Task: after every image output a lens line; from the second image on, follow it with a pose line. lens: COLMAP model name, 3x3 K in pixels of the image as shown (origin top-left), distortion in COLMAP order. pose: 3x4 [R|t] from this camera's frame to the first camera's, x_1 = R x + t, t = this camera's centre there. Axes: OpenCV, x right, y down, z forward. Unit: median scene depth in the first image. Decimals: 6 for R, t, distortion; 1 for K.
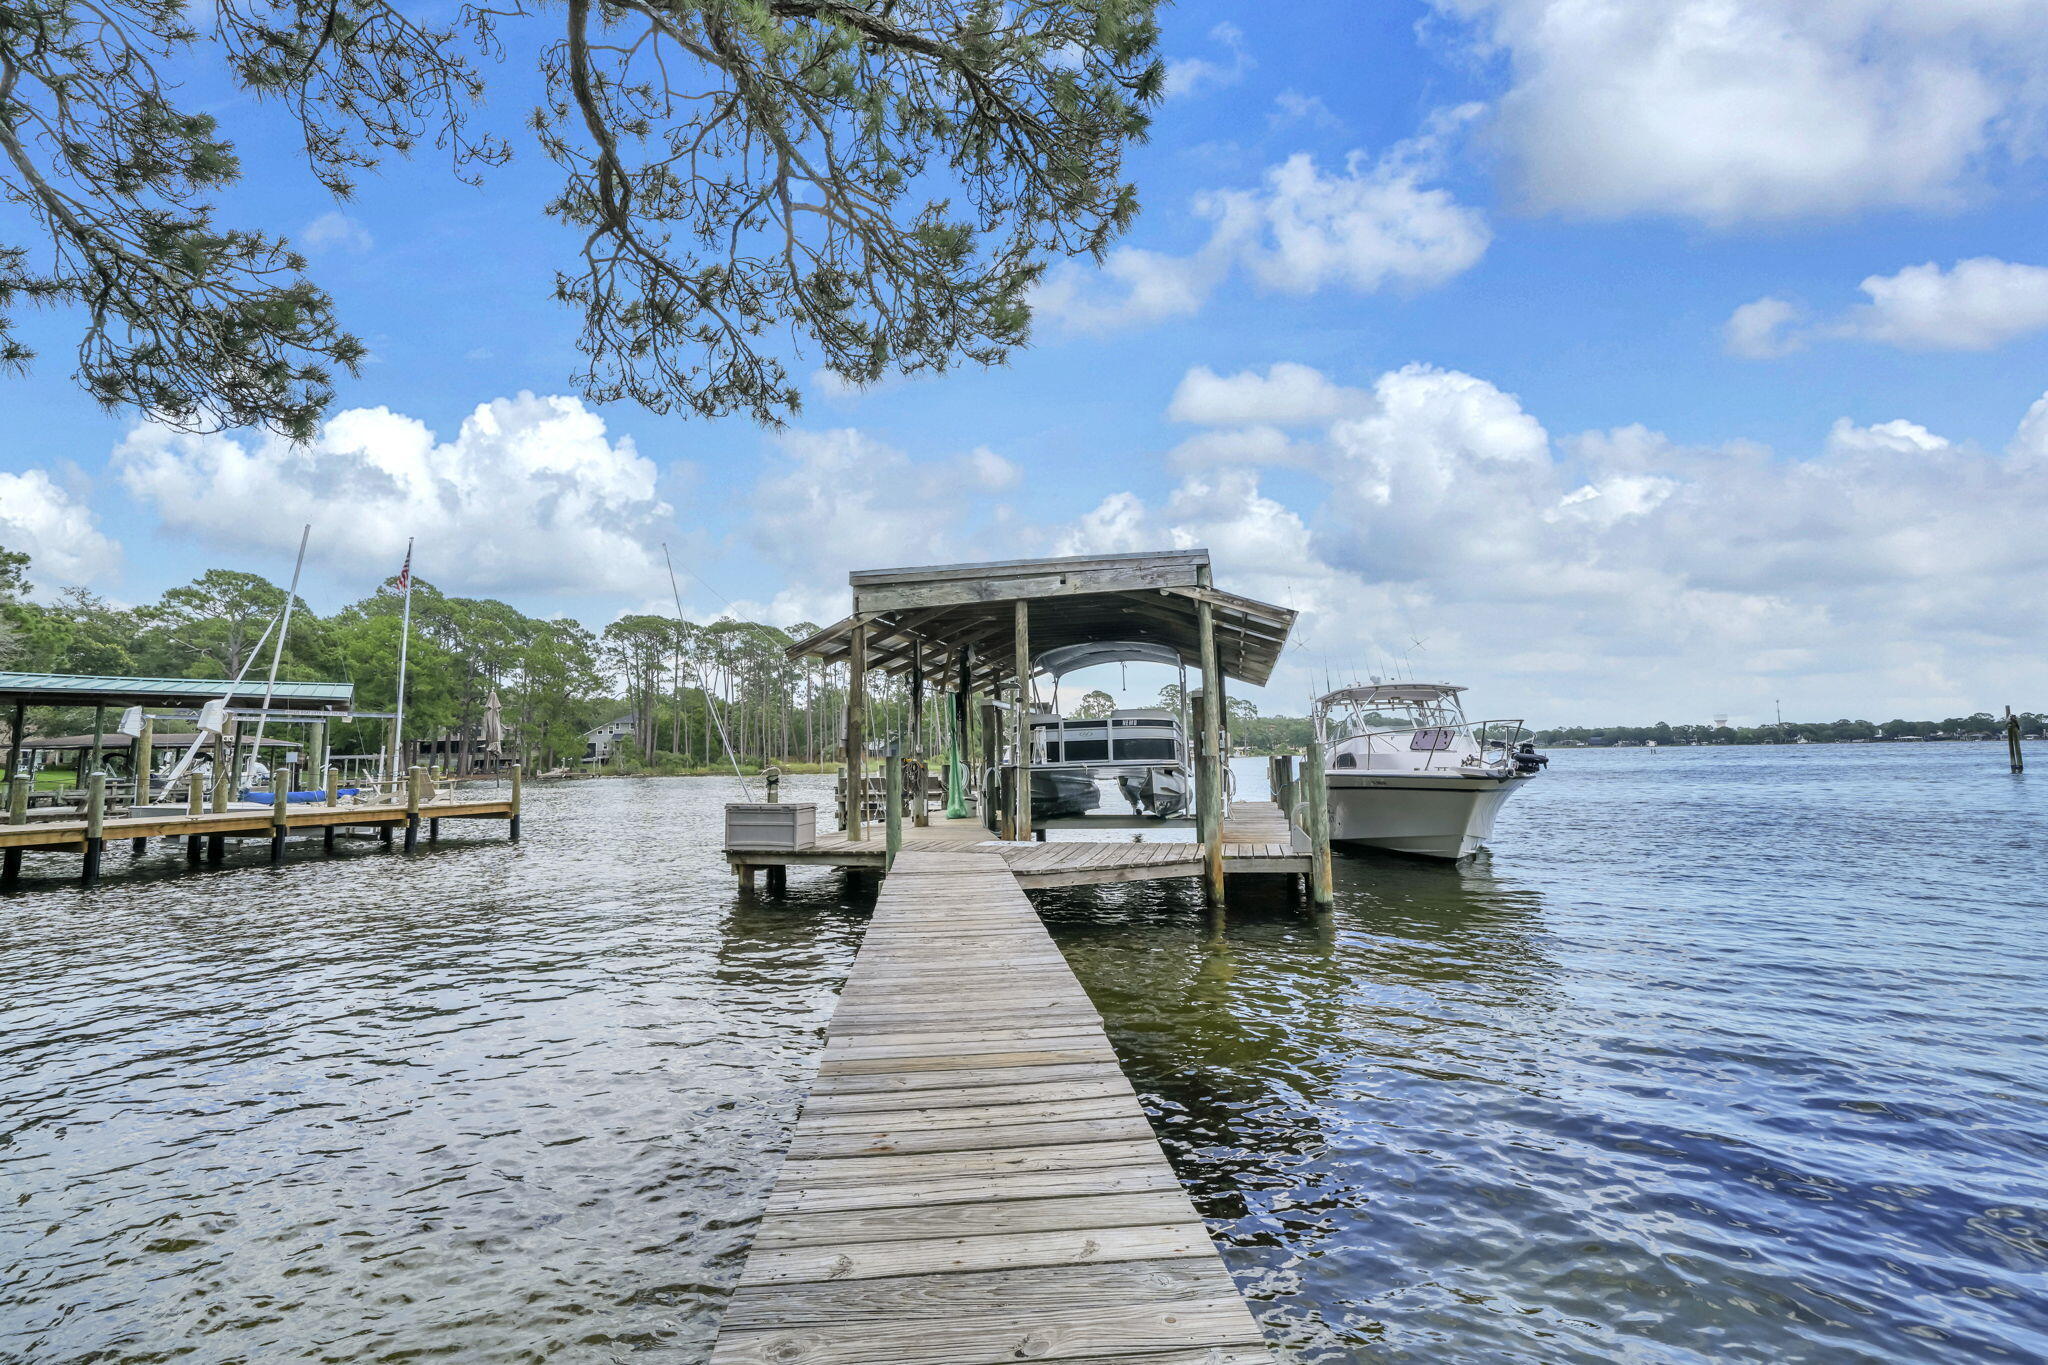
lens RADIAL K [[817.6, 0, 1014.2], [0, 817.6, 689.7], [0, 0, 1]] dist [-0.002408, 0.000071]
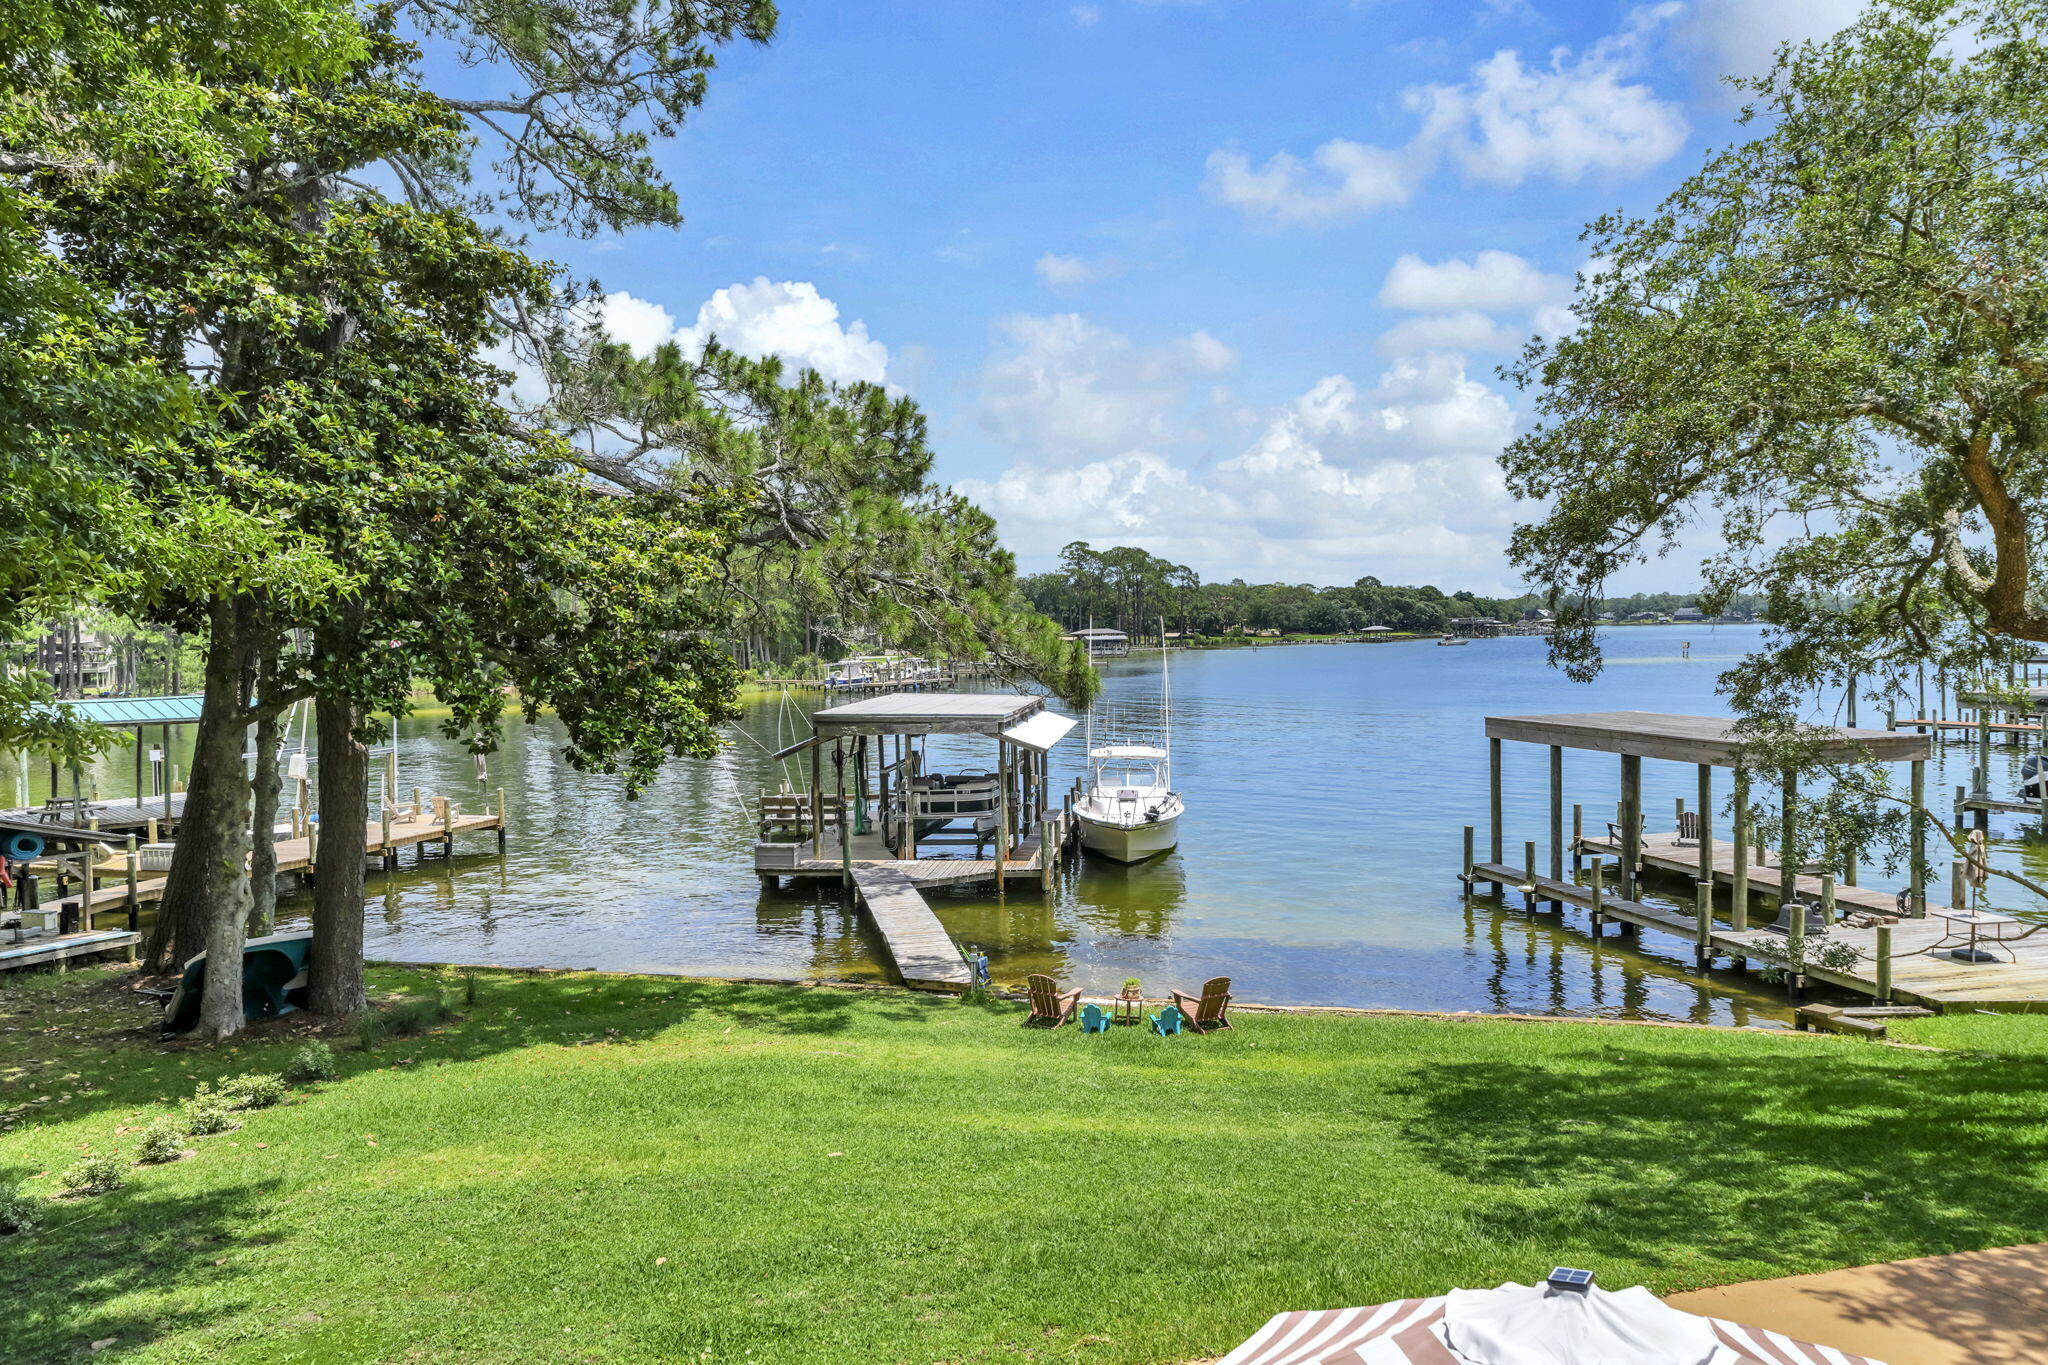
lens RADIAL K [[1254.5, 0, 1024.0], [0, 1254.5, 682.5], [0, 0, 1]] dist [0.000278, 0.002873]
pose [[0.987970, 0.004085, 0.154593, -0.123193], [-0.022160, 0.993075, 0.115377, -0.393884], [-0.153051, -0.117414, 0.981218, -1.286609]]
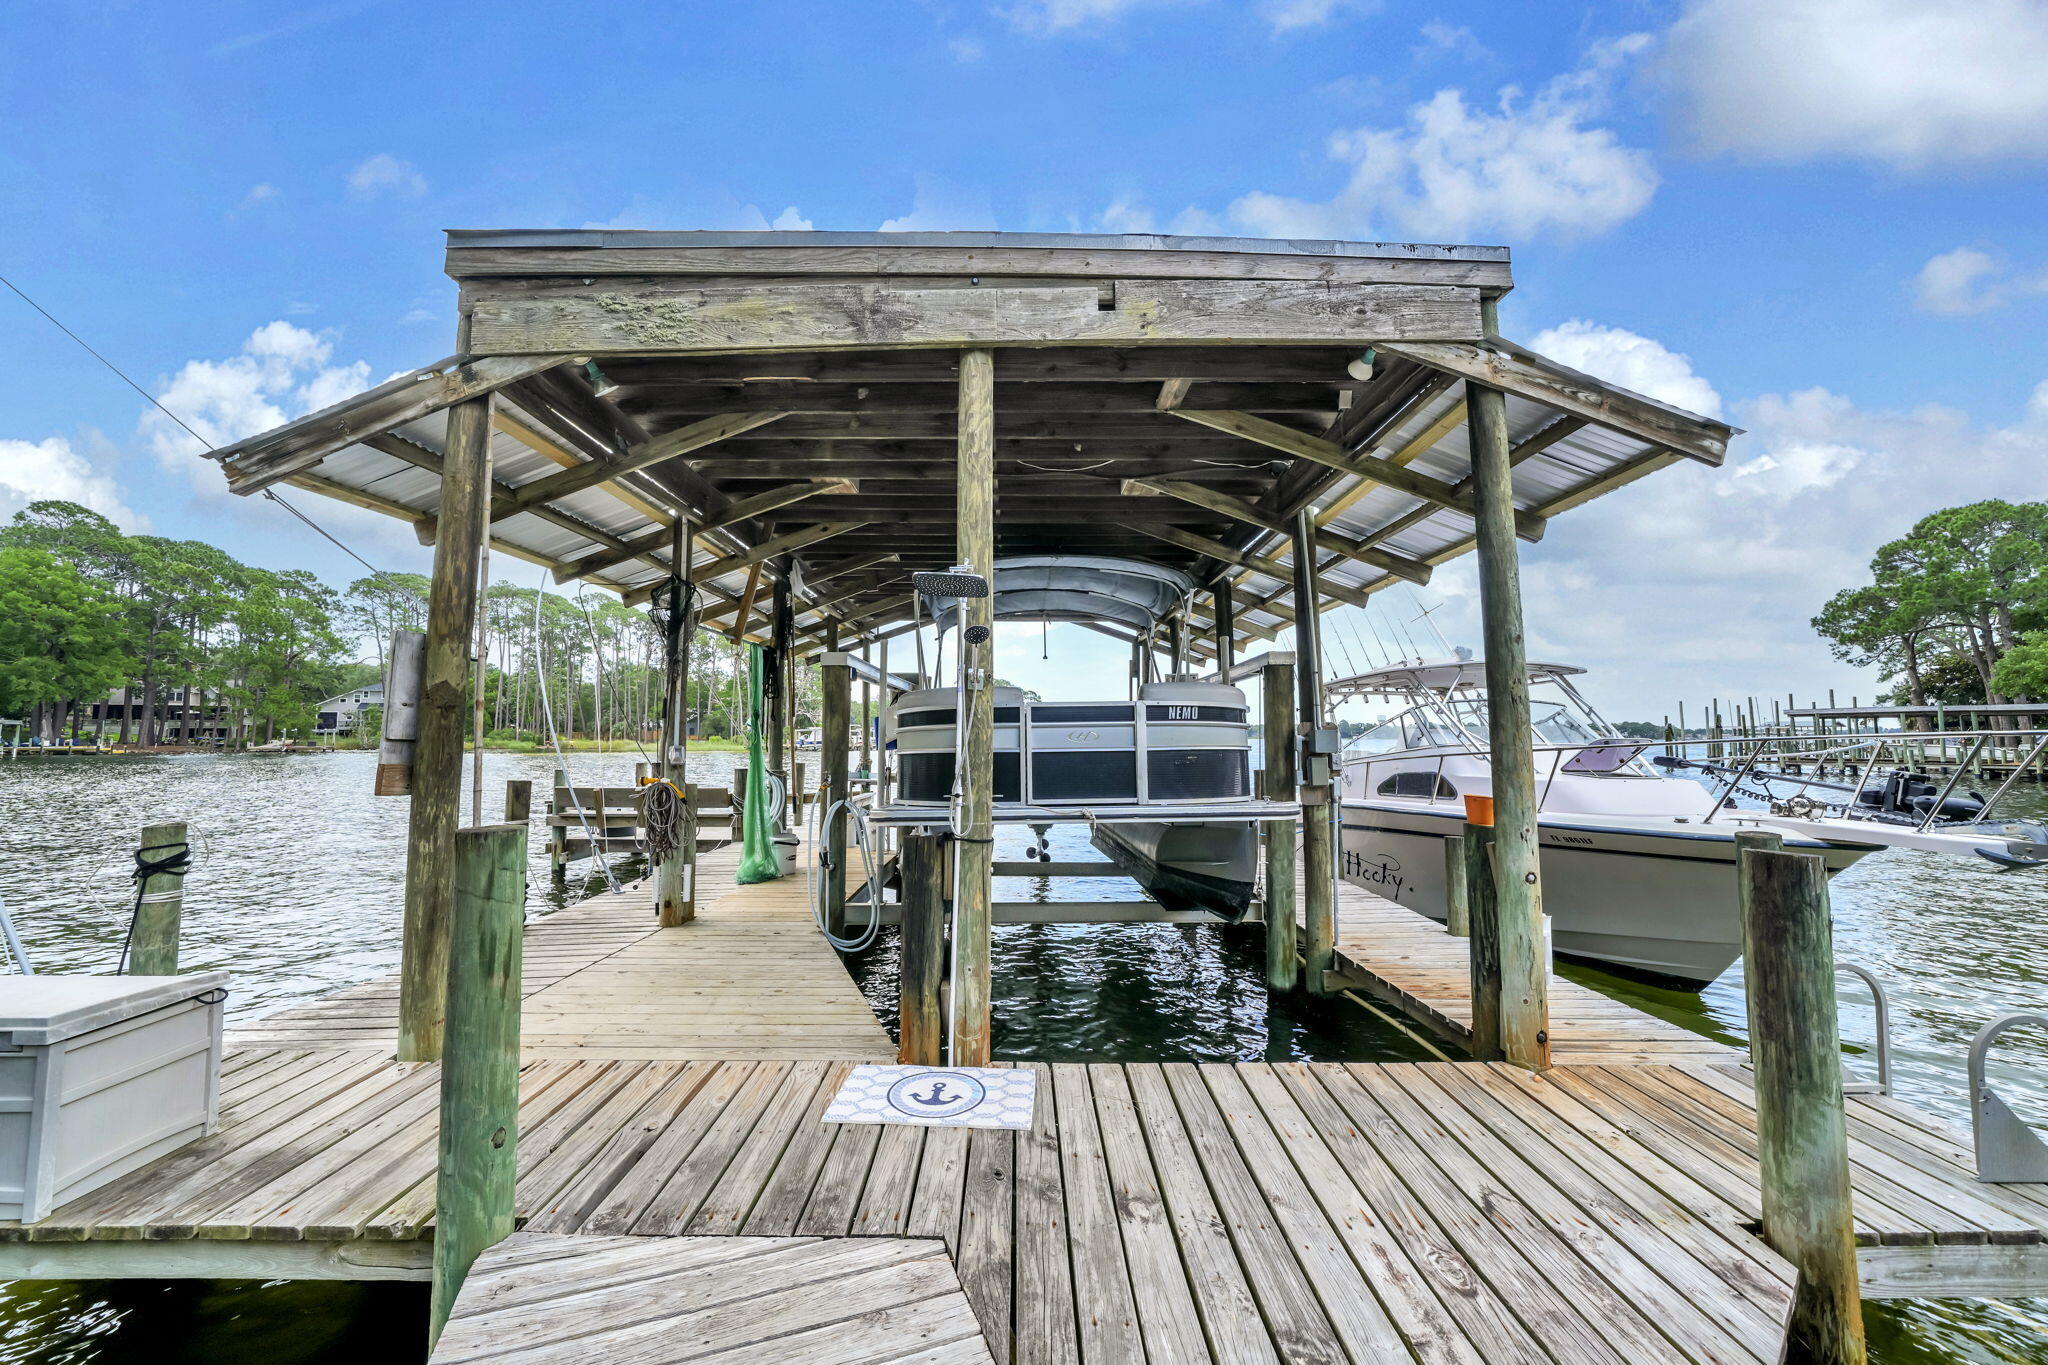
lens RADIAL K [[759.5, 0, 1015.5], [0, 759.5, 682.0], [0, 0, 1]] dist [-0.009383, 0.000338]
pose [[0.967216, 0.039343, 0.250889, -0.036027], [-0.040893, 0.999163, 0.000967, 0.020588], [-0.250641, -0.011195, 0.968015, 0.478850]]
